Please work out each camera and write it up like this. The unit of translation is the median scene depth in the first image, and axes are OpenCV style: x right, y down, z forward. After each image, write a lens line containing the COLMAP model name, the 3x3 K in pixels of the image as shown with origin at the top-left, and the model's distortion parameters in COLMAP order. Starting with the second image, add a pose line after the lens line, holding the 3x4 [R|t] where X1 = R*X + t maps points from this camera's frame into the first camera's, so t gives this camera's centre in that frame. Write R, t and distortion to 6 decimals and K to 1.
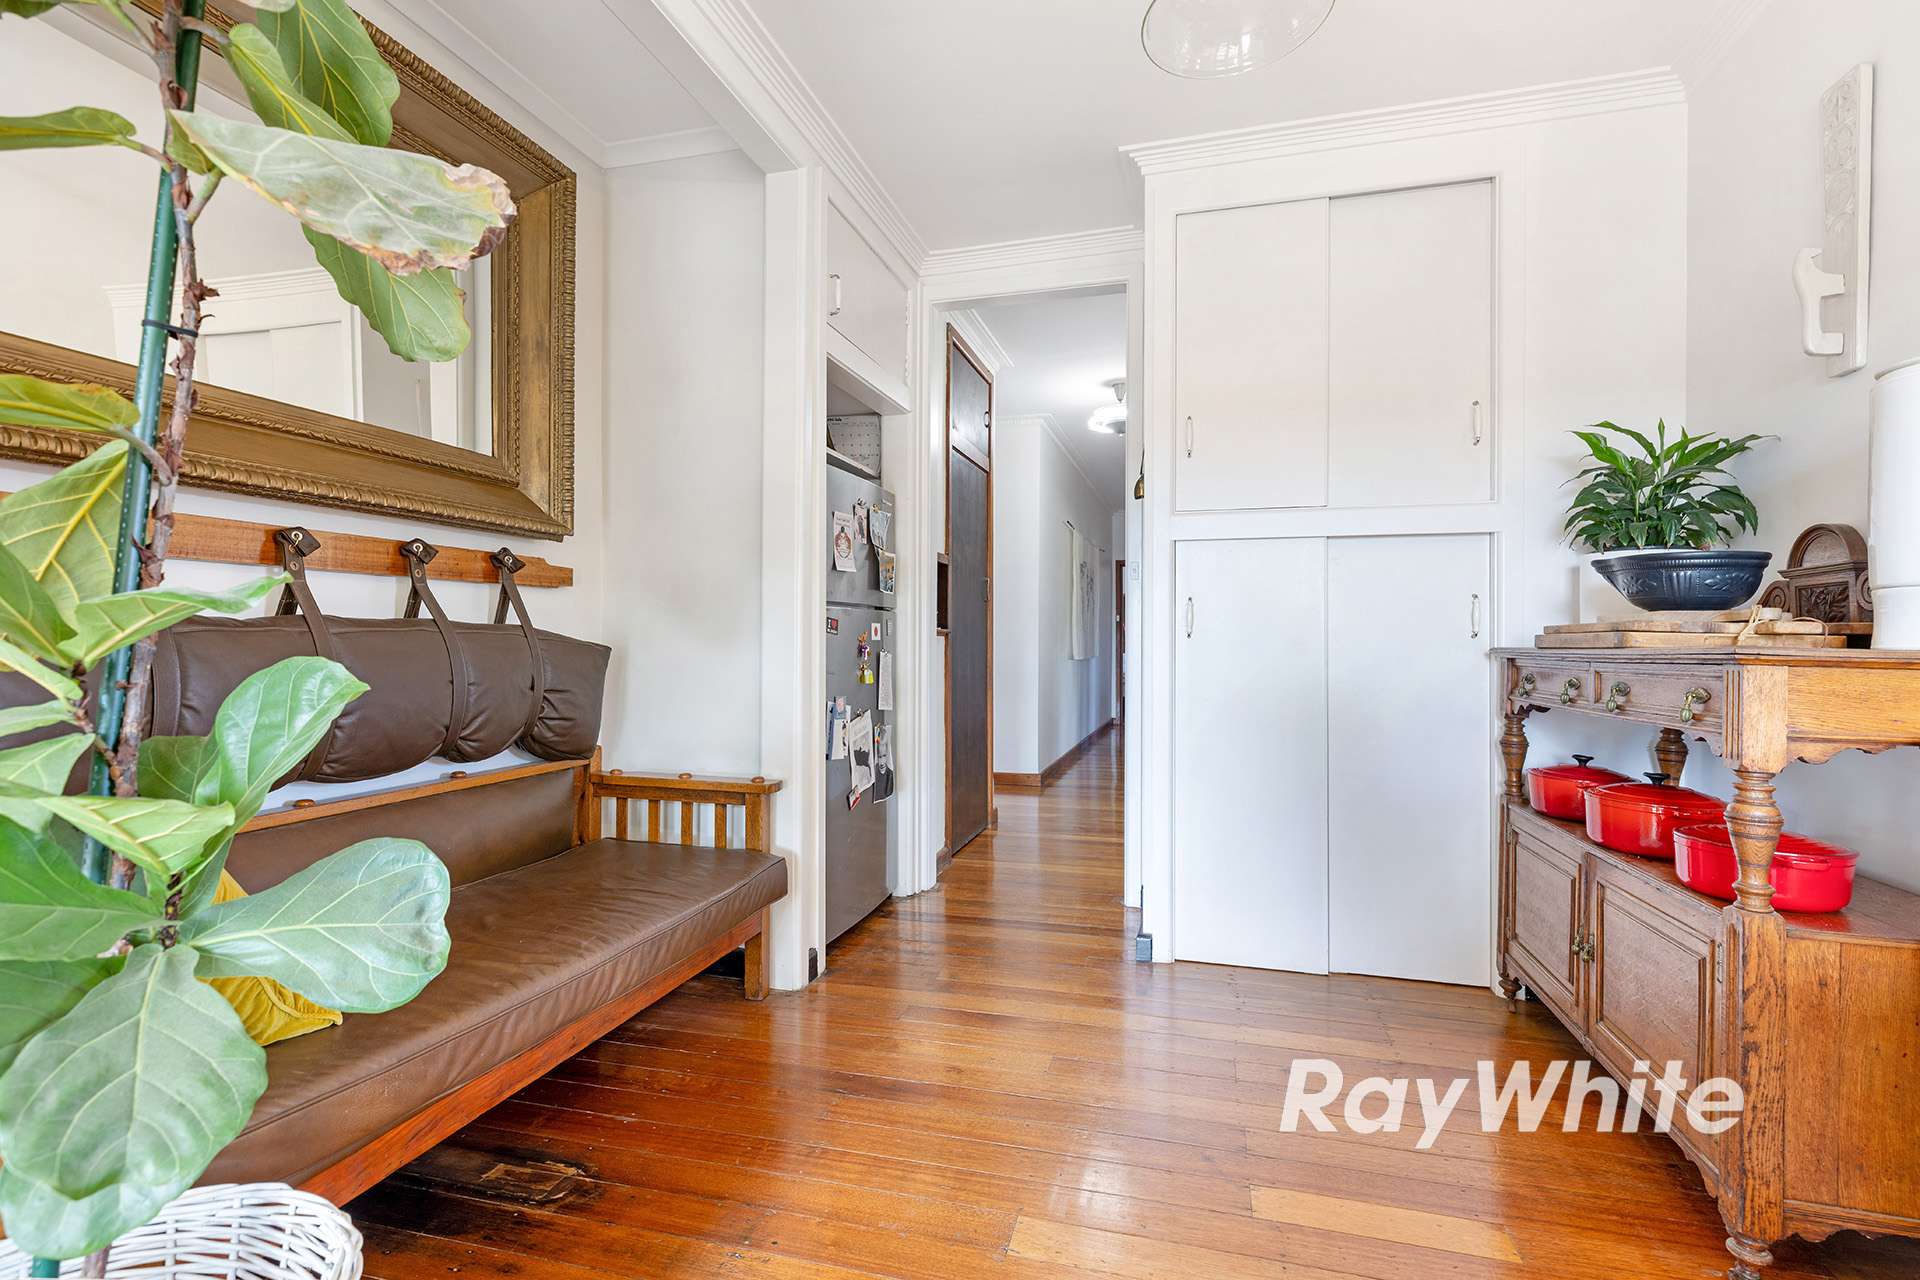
lens RADIAL K [[874.8, 0, 973.1], [0, 874.8, 635.7], [0, 0, 1]] dist [0.003567, 0.000245]
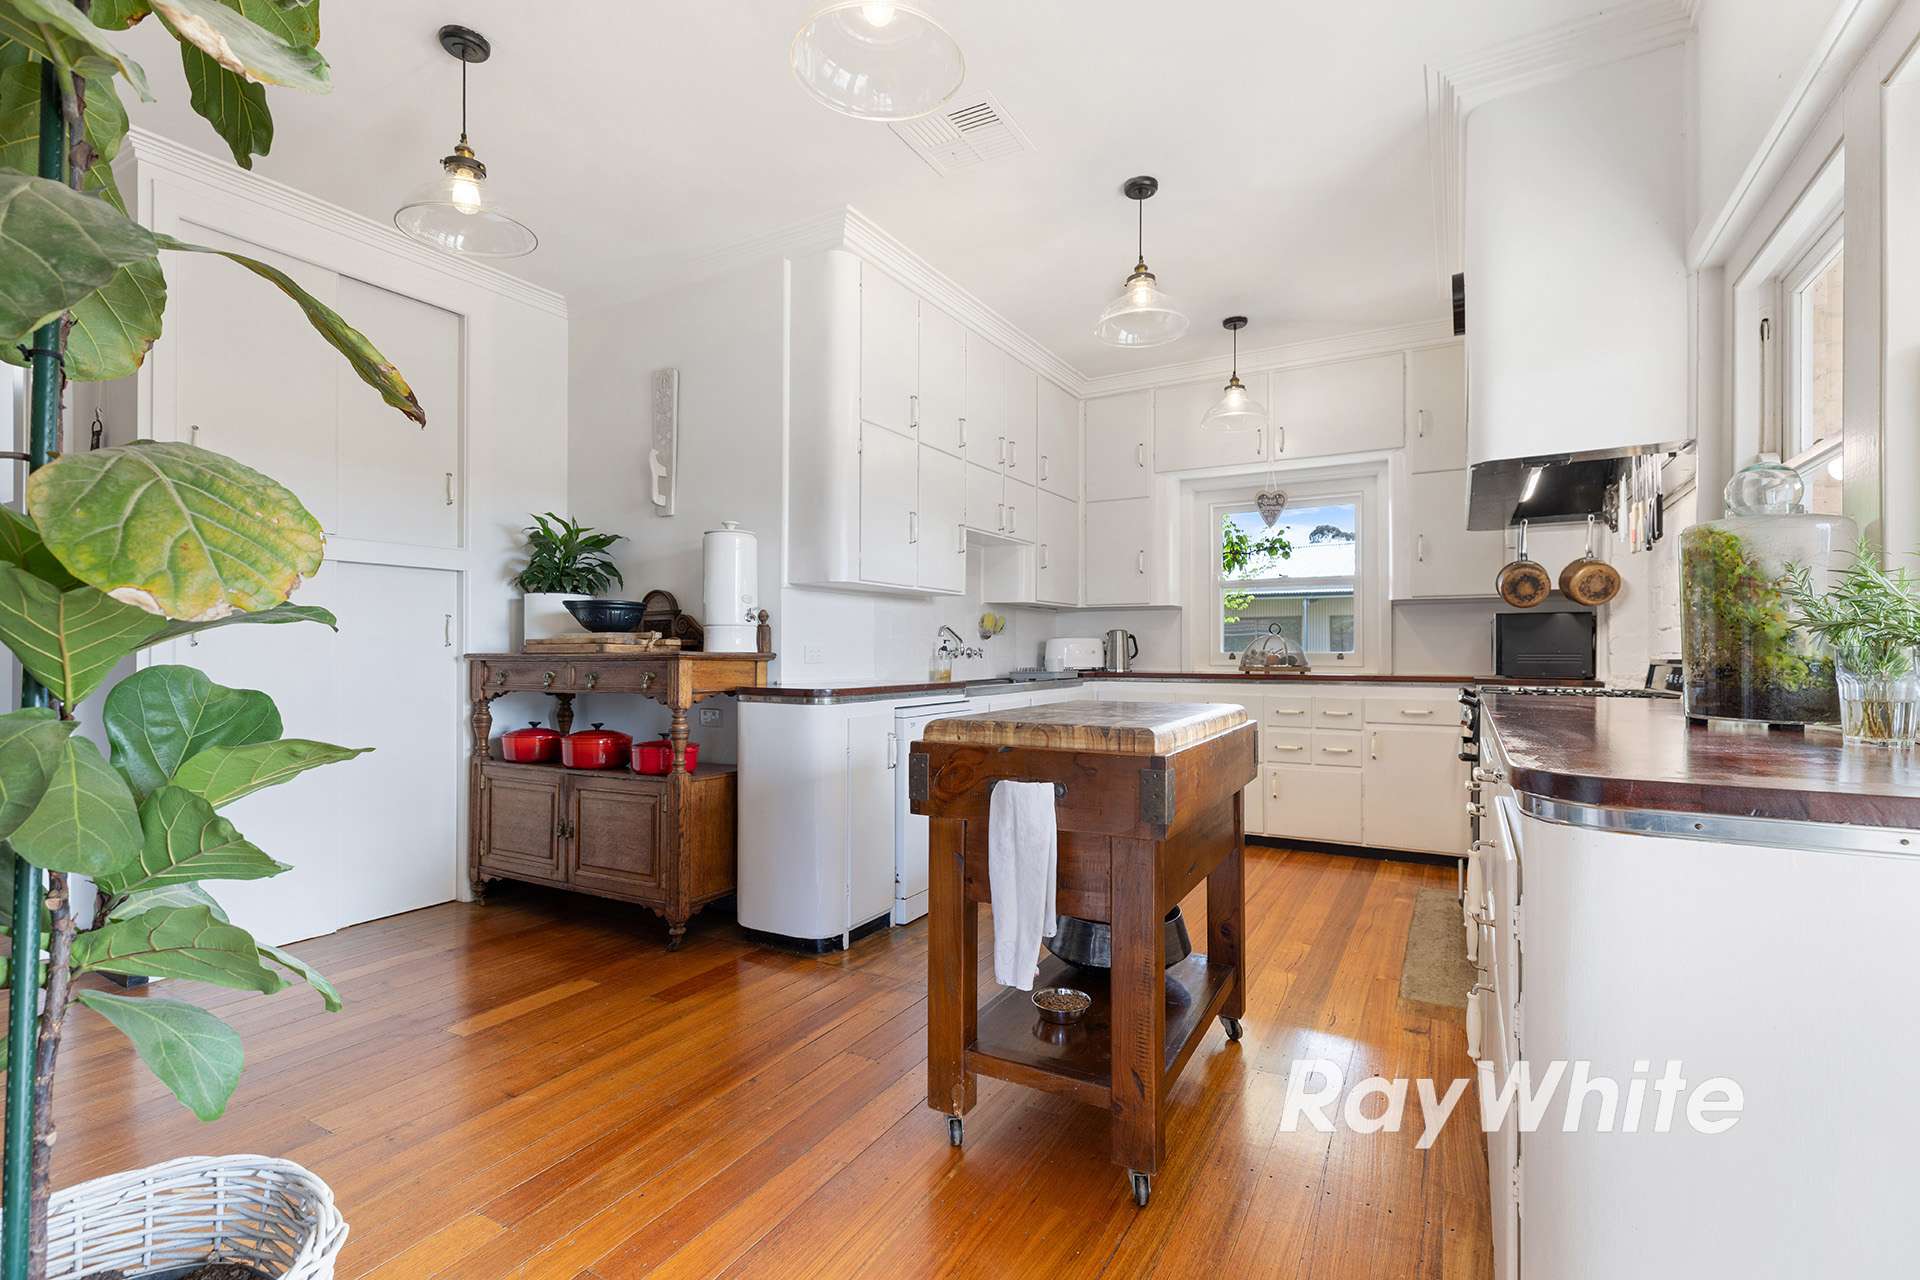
lens RADIAL K [[874.8, 0, 973.1], [0, 874.8, 635.7], [0, 0, 1]] dist [0.003567, 0.000245]
pose [[0.231205, 0.014424, 0.972798, -0.700735], [-0.006203, 0.999892, -0.013352, -0.001139], [-0.972885, -0.002947, 0.231270, -0.135602]]
